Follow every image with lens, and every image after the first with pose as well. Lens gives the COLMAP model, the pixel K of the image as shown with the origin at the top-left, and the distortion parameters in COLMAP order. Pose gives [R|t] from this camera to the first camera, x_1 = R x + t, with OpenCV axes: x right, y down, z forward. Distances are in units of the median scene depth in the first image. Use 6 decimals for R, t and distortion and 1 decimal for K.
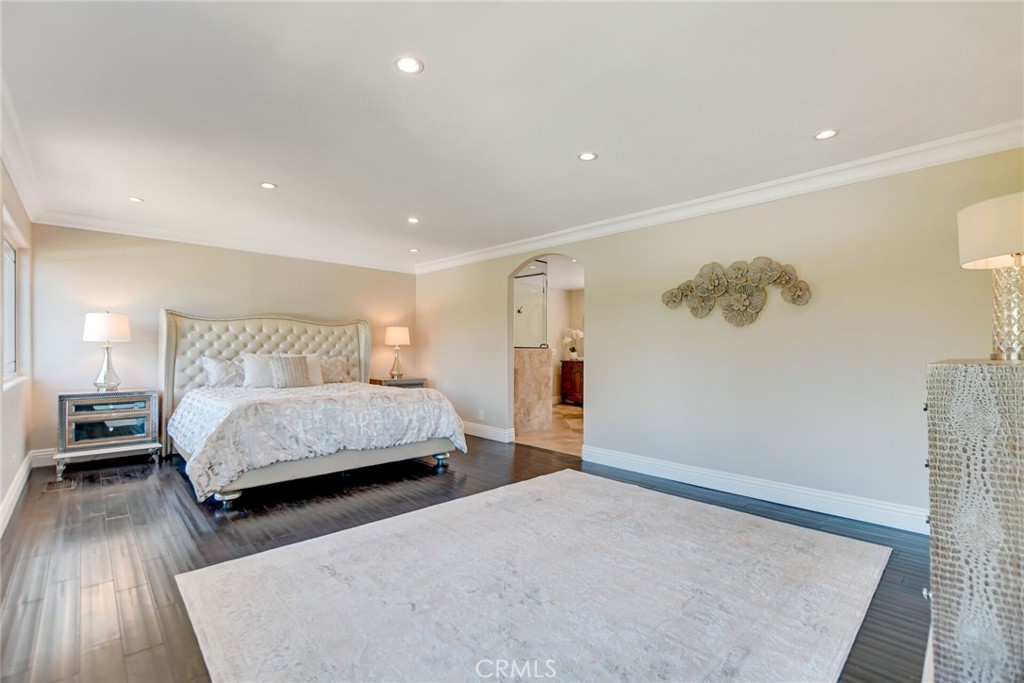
lens RADIAL K [[455.0, 0, 515.4], [0, 455.0, 339.8], [0, 0, 1]] dist [-0.017898, 0.000910]
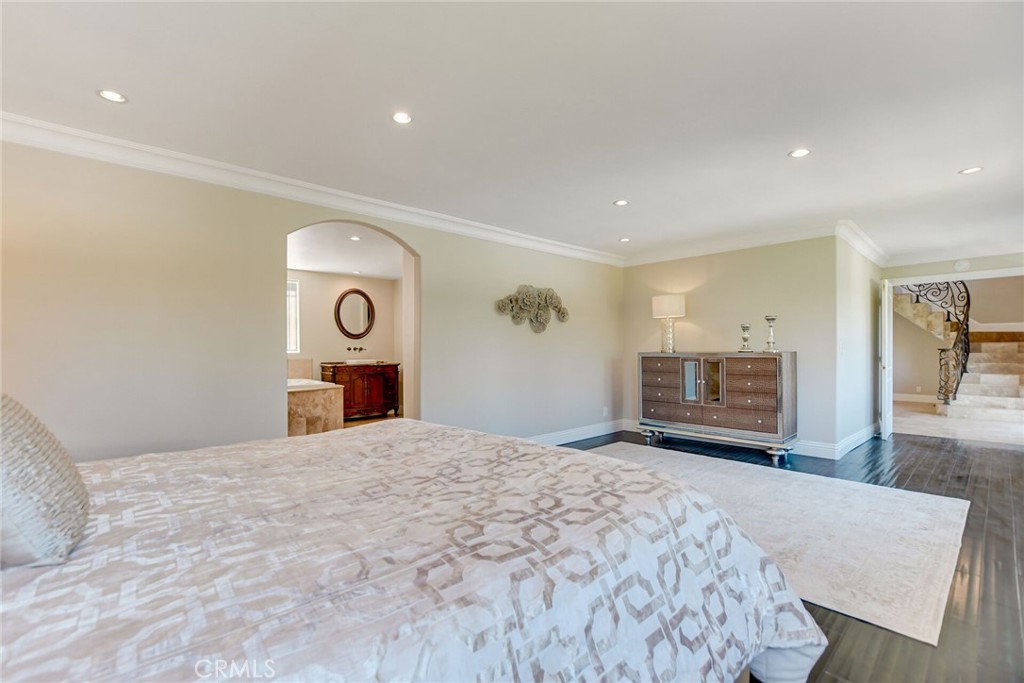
lens RADIAL K [[455.0, 0, 515.6], [0, 455.0, 348.5], [0, 0, 1]] dist [-0.017898, 0.000910]
pose [[0.011067, 0.002040, 0.999937, -0.388637], [-0.021118, 0.999775, -0.001806, 0.009974], [-0.999716, -0.021097, 0.011108, 0.426631]]
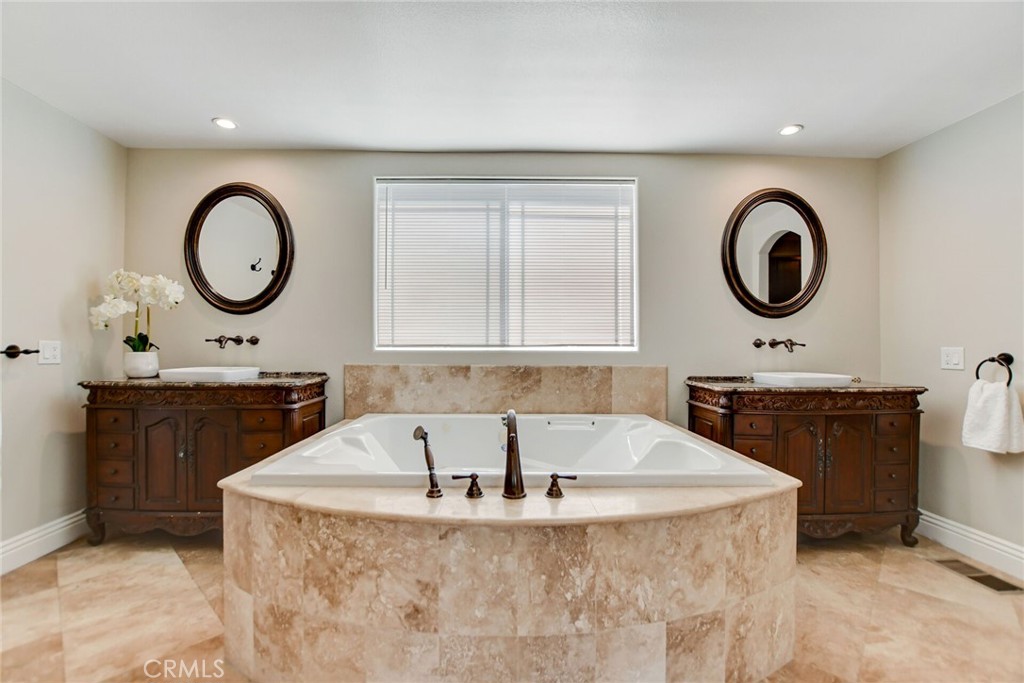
lens RADIAL K [[455.0, 0, 504.0], [0, 455.0, 346.1], [0, 0, 1]] dist [-0.017898, 0.000910]
pose [[0.670708, 0.001318, 0.741720, 0.072105], [-0.018117, 0.999729, 0.014606, 0.016014], [-0.741500, -0.023234, 0.670550, 0.655821]]
